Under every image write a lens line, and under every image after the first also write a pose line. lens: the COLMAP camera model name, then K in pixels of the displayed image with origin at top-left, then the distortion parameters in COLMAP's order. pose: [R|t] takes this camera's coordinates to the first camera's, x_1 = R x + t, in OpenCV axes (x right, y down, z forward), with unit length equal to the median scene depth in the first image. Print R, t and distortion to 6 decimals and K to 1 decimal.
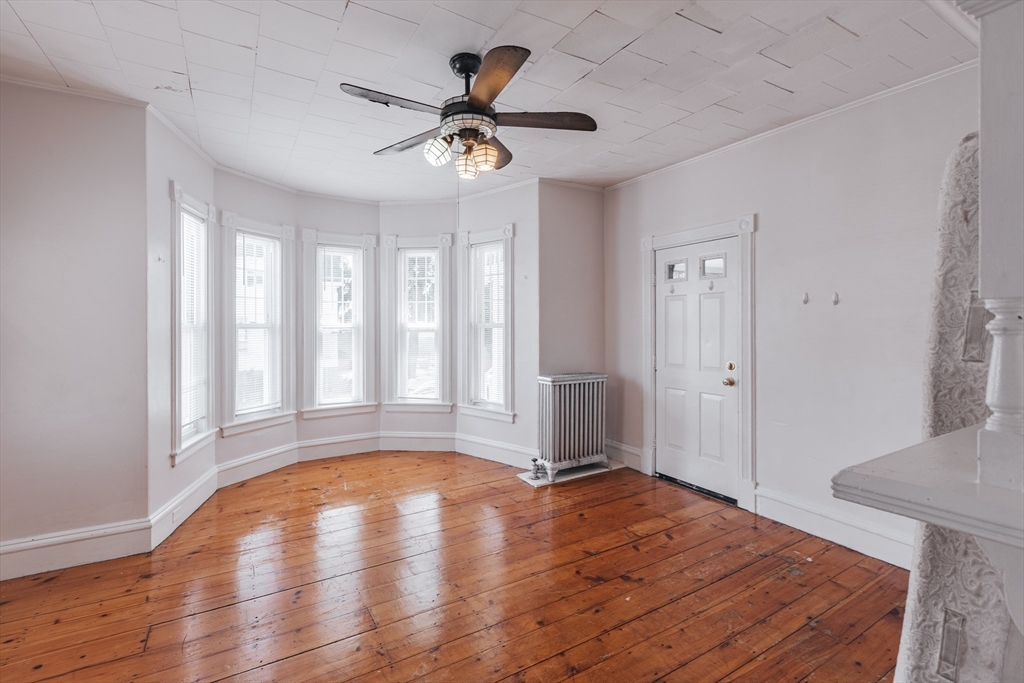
lens RADIAL K [[469.4, 0, 509.5], [0, 469.4, 322.3], [0, 0, 1]] dist [0.000594, -0.000504]
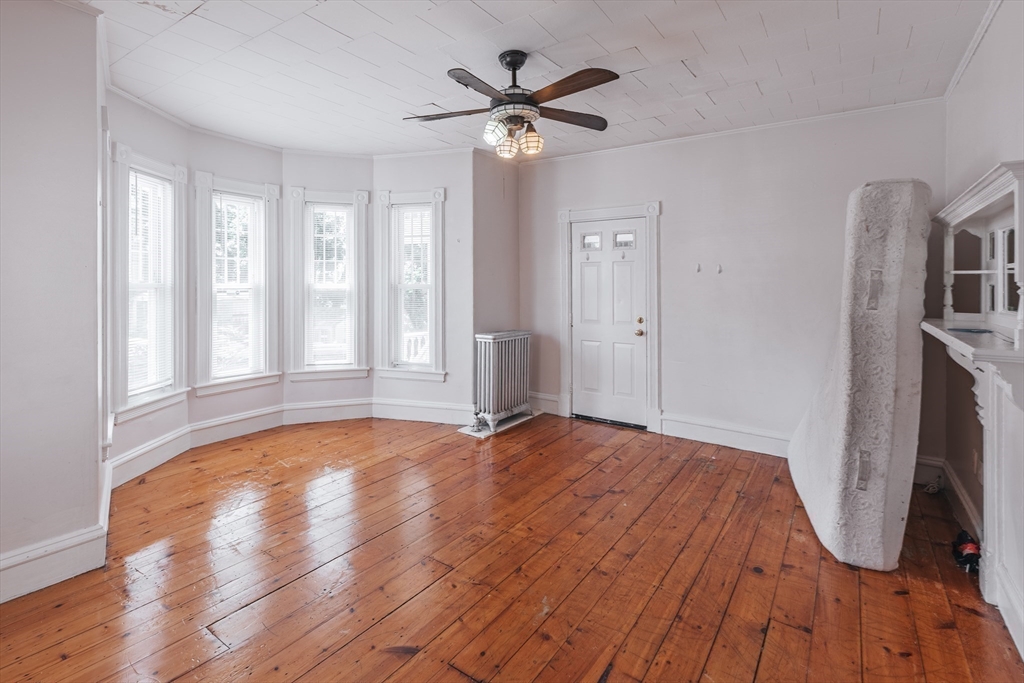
lens RADIAL K [[490.8, 0, 511.3], [0, 490.8, 278.1], [0, 0, 1]] dist [0.002183, 0.000133]
pose [[0.909641, 0.011232, 0.415244, -0.335358], [-0.007437, 0.999915, -0.010755, -0.002180], [-0.415329, 0.006695, 0.909646, -0.045034]]
